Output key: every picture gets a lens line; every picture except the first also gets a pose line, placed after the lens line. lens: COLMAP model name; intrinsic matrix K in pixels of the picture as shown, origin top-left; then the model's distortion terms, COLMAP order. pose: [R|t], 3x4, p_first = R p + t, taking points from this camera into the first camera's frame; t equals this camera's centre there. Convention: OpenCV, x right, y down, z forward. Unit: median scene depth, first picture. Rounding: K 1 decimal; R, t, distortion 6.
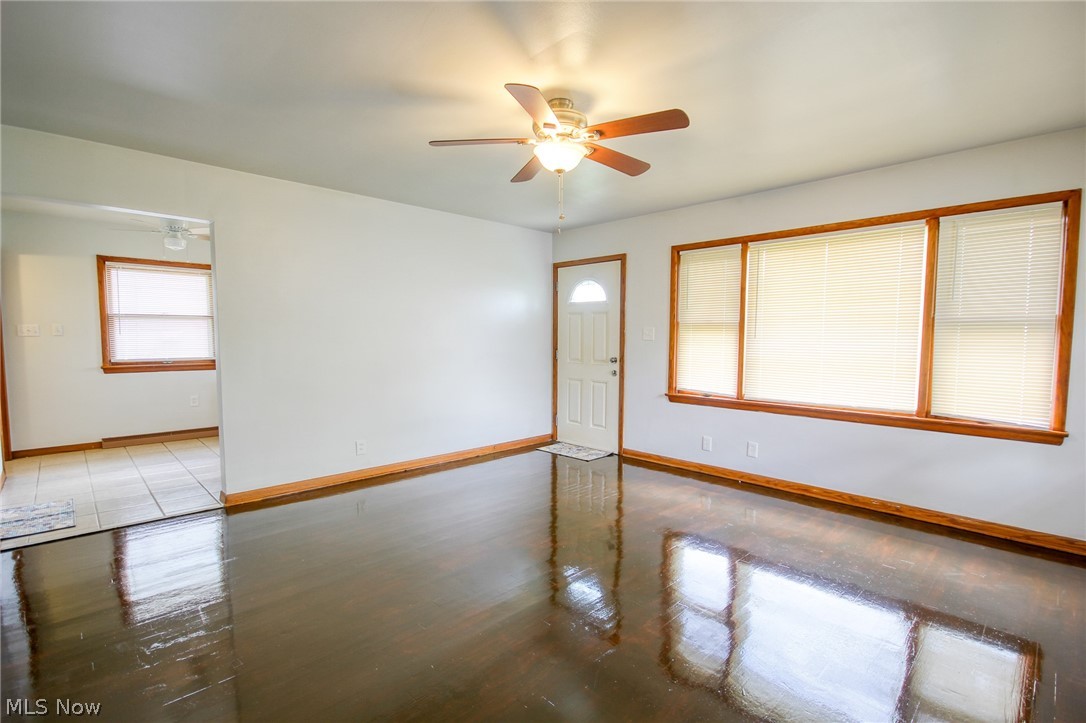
lens RADIAL K [[499.9, 0, 549.7], [0, 499.9, 370.1], [0, 0, 1]] dist [0.002614, -0.006291]
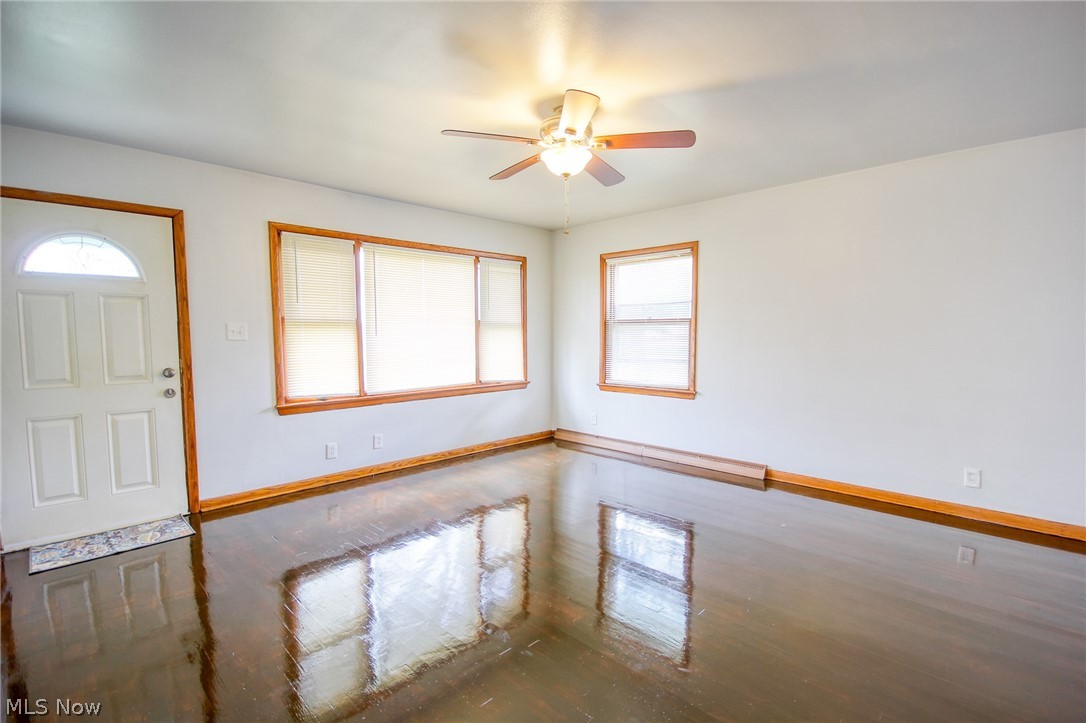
lens RADIAL K [[499.9, 0, 547.5], [0, 499.9, 367.2], [0, 0, 1]] dist [0.002614, -0.006291]
pose [[-0.016402, -0.073572, 0.997155, -0.576933], [0.072736, 0.994559, 0.074577, -0.044133], [-0.997216, 0.073753, -0.010961, 0.582780]]
